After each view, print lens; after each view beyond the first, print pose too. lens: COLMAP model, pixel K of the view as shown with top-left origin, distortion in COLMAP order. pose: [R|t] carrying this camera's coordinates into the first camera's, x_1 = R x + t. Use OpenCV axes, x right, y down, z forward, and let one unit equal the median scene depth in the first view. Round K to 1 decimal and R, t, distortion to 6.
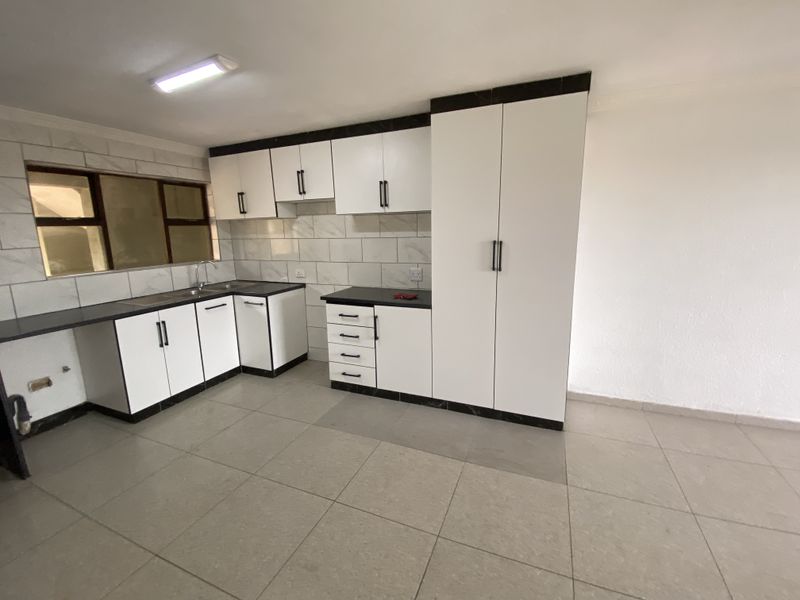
lens RADIAL K [[346.3, 0, 402.8], [0, 346.3, 299.1], [0, 0, 1]] dist [0.003839, -0.010208]
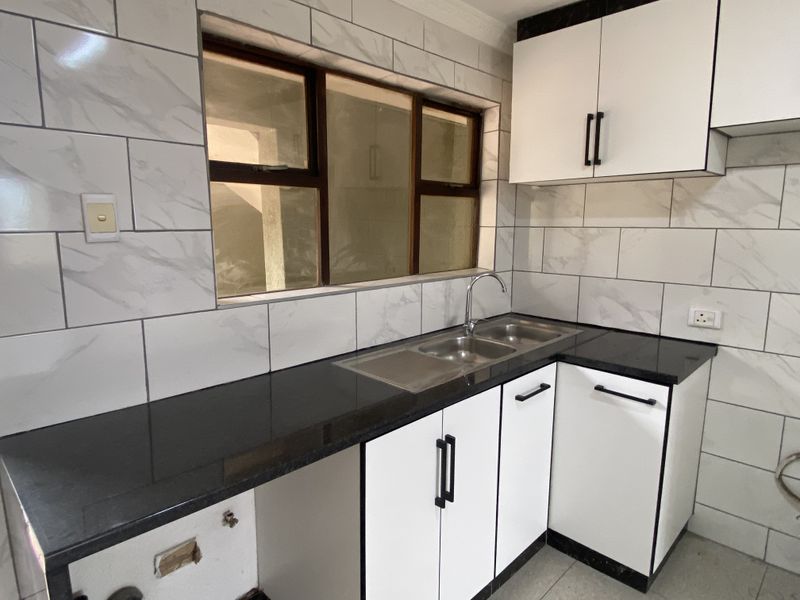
lens RADIAL K [[472.6, 0, 403.7], [0, 472.6, 301.2], [0, 0, 1]] dist [0.035884, -0.000634]
pose [[0.930434, 0.085608, -0.356319, -0.452834], [-0.093930, 0.995560, -0.006082, -0.060936], [0.354216, 0.039127, 0.934345, 0.392999]]
